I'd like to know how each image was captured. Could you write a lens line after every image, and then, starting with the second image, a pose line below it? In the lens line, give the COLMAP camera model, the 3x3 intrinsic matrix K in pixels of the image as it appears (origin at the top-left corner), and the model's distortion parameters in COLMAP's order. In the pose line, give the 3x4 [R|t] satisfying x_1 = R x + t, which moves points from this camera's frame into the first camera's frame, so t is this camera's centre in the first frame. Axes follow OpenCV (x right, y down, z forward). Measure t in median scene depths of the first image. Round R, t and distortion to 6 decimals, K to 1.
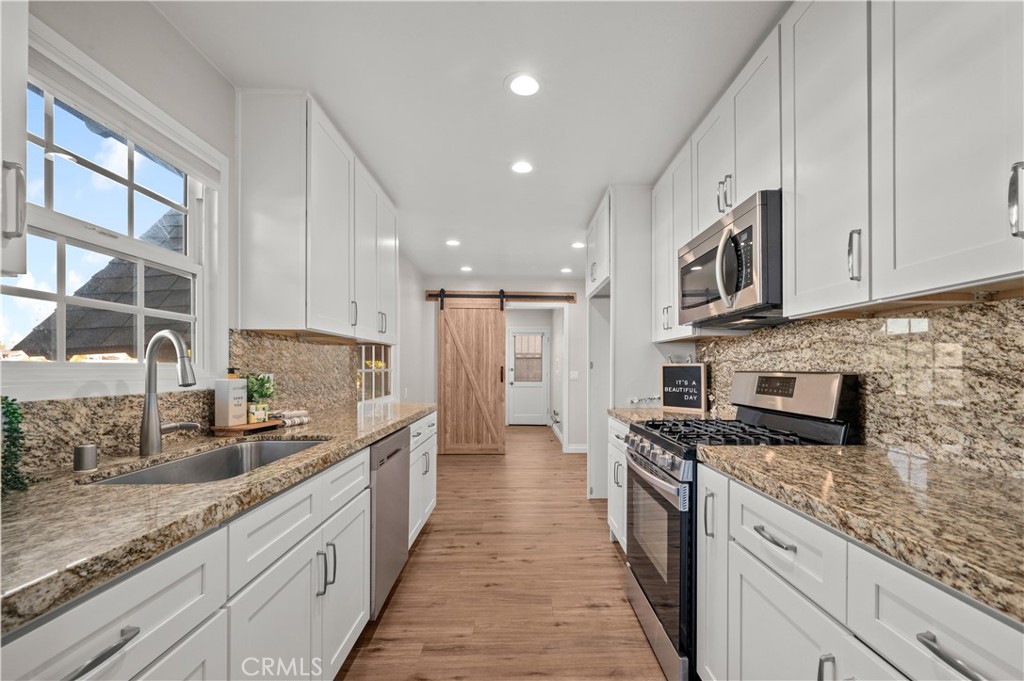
lens RADIAL K [[424.5, 0, 531.1], [0, 424.5, 367.9], [0, 0, 1]] dist [-0.007601, 0.001035]
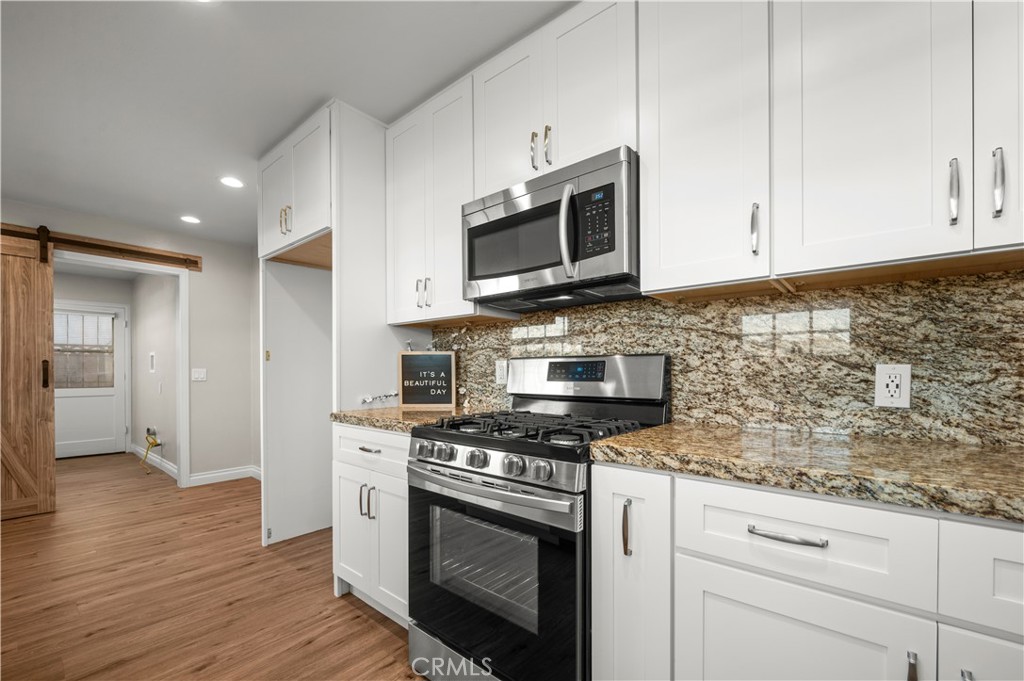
lens RADIAL K [[424.5, 0, 528.3], [0, 424.5, 373.6], [0, 0, 1]] dist [-0.007601, 0.001035]
pose [[0.663740, -0.008662, 0.747913, -0.122779], [0.002921, 0.999955, 0.008989, 0.023412], [-0.747958, -0.003782, 0.663736, 0.267274]]
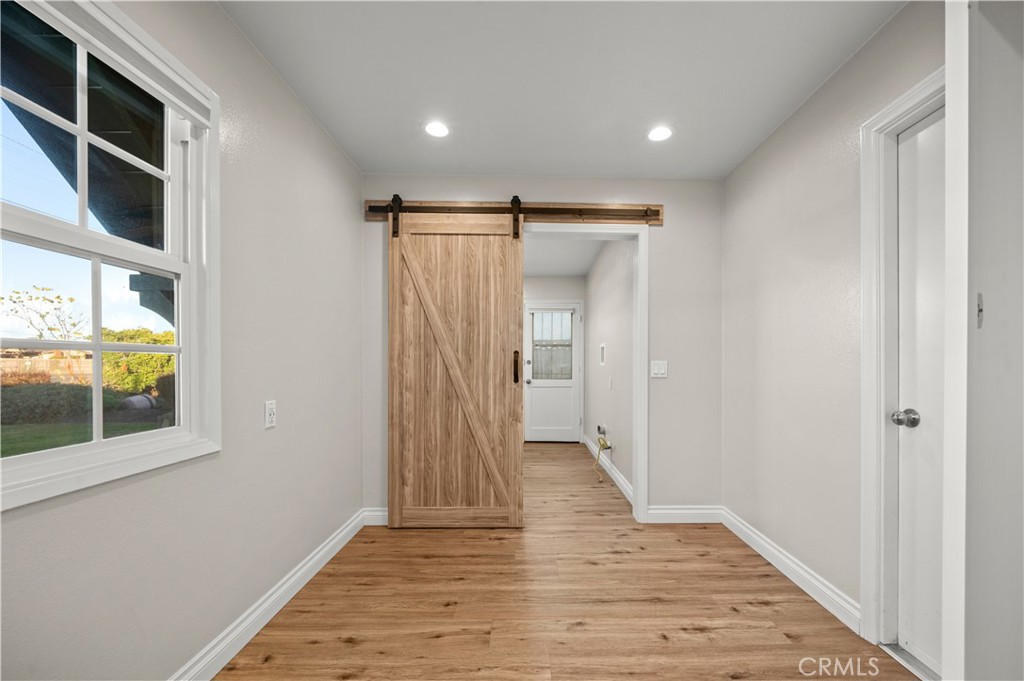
lens RADIAL K [[419.7, 0, 532.5], [0, 419.7, 365.5], [0, 0, 1]] dist [0.000262, -0.000008]
pose [[0.999735, -0.001396, -0.022958, -0.077159], [0.001468, 0.999994, 0.003120, 0.024726], [0.022953, -0.003153, 0.999732, 1.026810]]
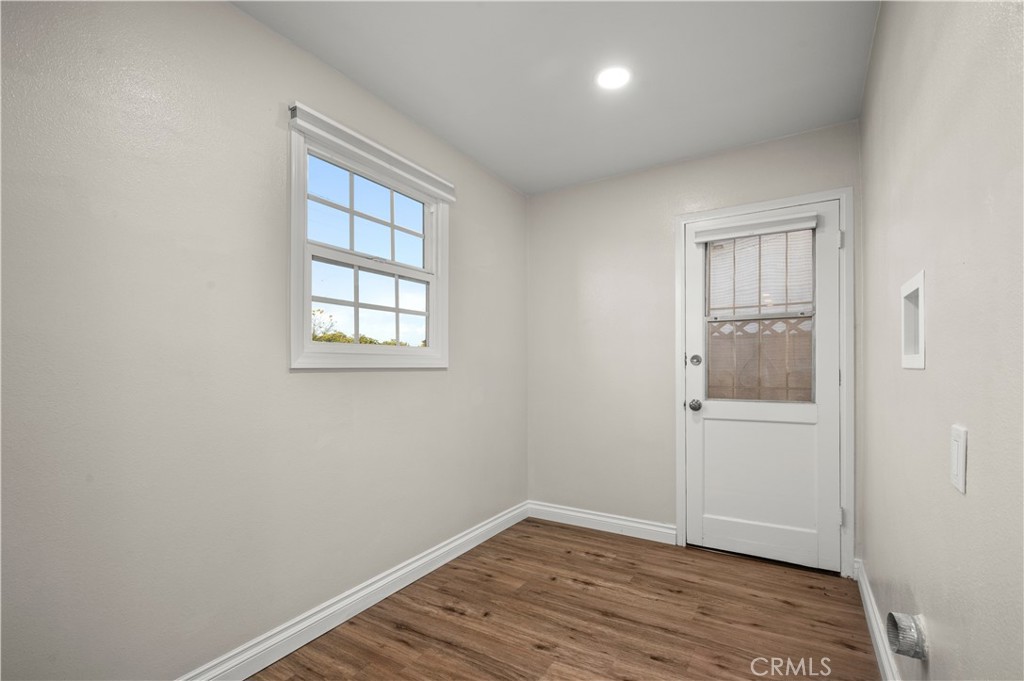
lens RADIAL K [[468.6, 0, 512.3], [0, 468.6, 365.2], [0, 0, 1]] dist [-0.001518, -0.000046]
pose [[0.834080, -0.006848, -0.551601, 0.098209], [0.005048, 0.999976, -0.004780, 0.029606], [0.551620, 0.001202, 0.834095, 2.165367]]
